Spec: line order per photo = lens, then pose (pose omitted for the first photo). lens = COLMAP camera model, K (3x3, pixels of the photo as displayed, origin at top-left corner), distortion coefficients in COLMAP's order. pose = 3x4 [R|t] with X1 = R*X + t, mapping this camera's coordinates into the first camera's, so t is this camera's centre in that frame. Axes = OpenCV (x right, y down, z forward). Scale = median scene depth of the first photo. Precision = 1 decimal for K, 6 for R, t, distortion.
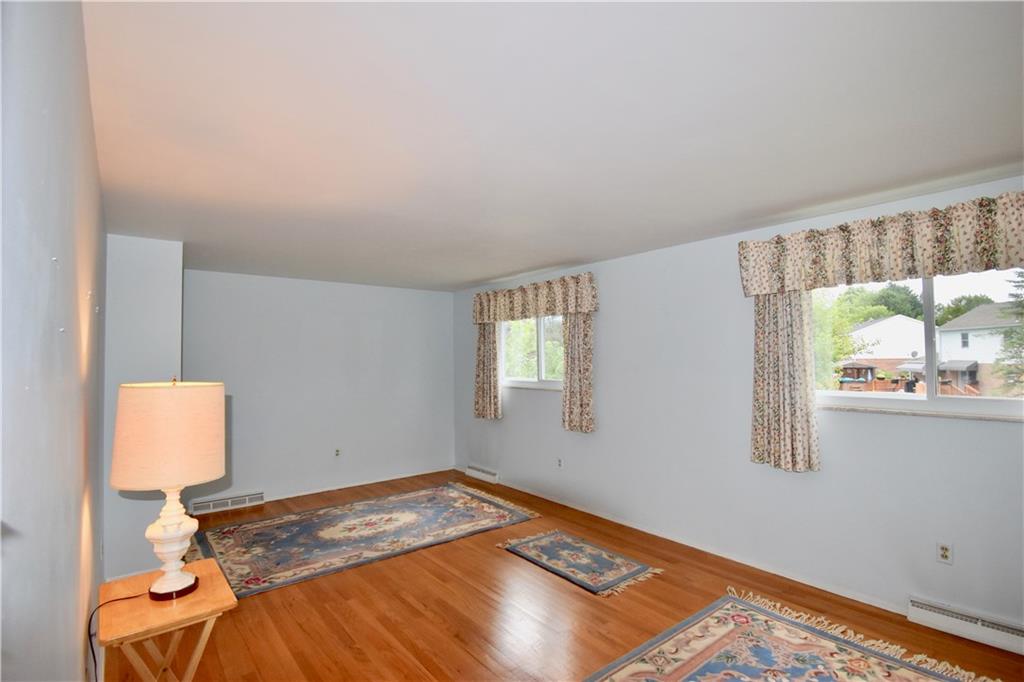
lens RADIAL K [[491.8, 0, 515.4], [0, 491.8, 343.8], [0, 0, 1]] dist [0.019599, -0.026702]
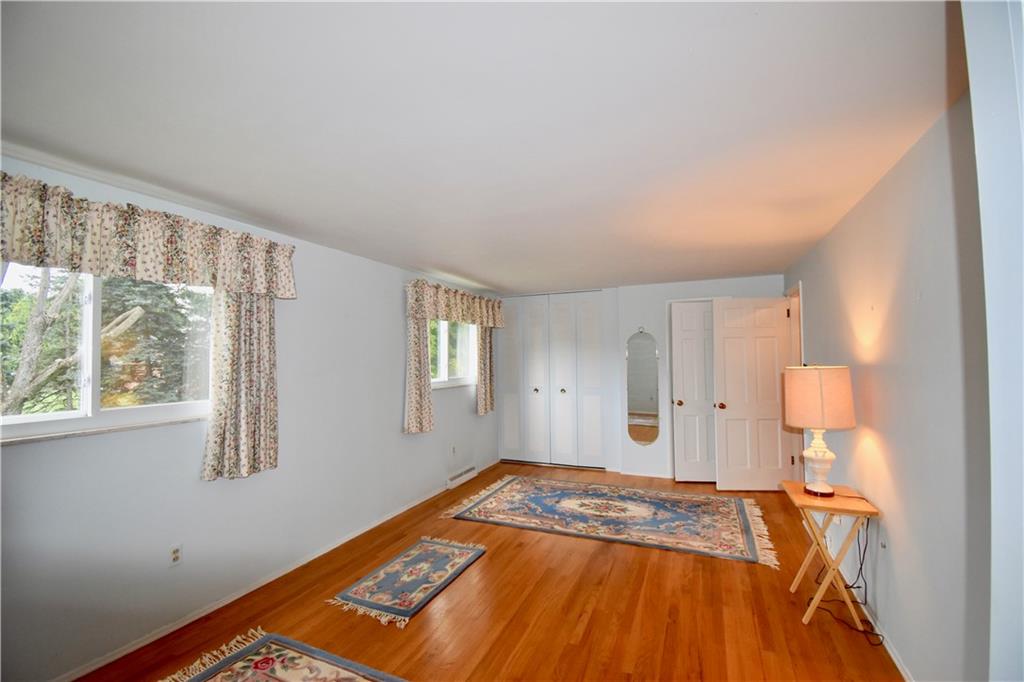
lens RADIAL K [[451.1, 0, 516.4], [0, 451.1, 345.7], [0, 0, 1]] dist [0.029609, -0.025877]
pose [[-0.482579, 0.036389, 0.875096, -0.679470], [-0.008285, 0.998902, -0.046106, 0.036991], [-0.875813, -0.029500, -0.481748, 1.152376]]
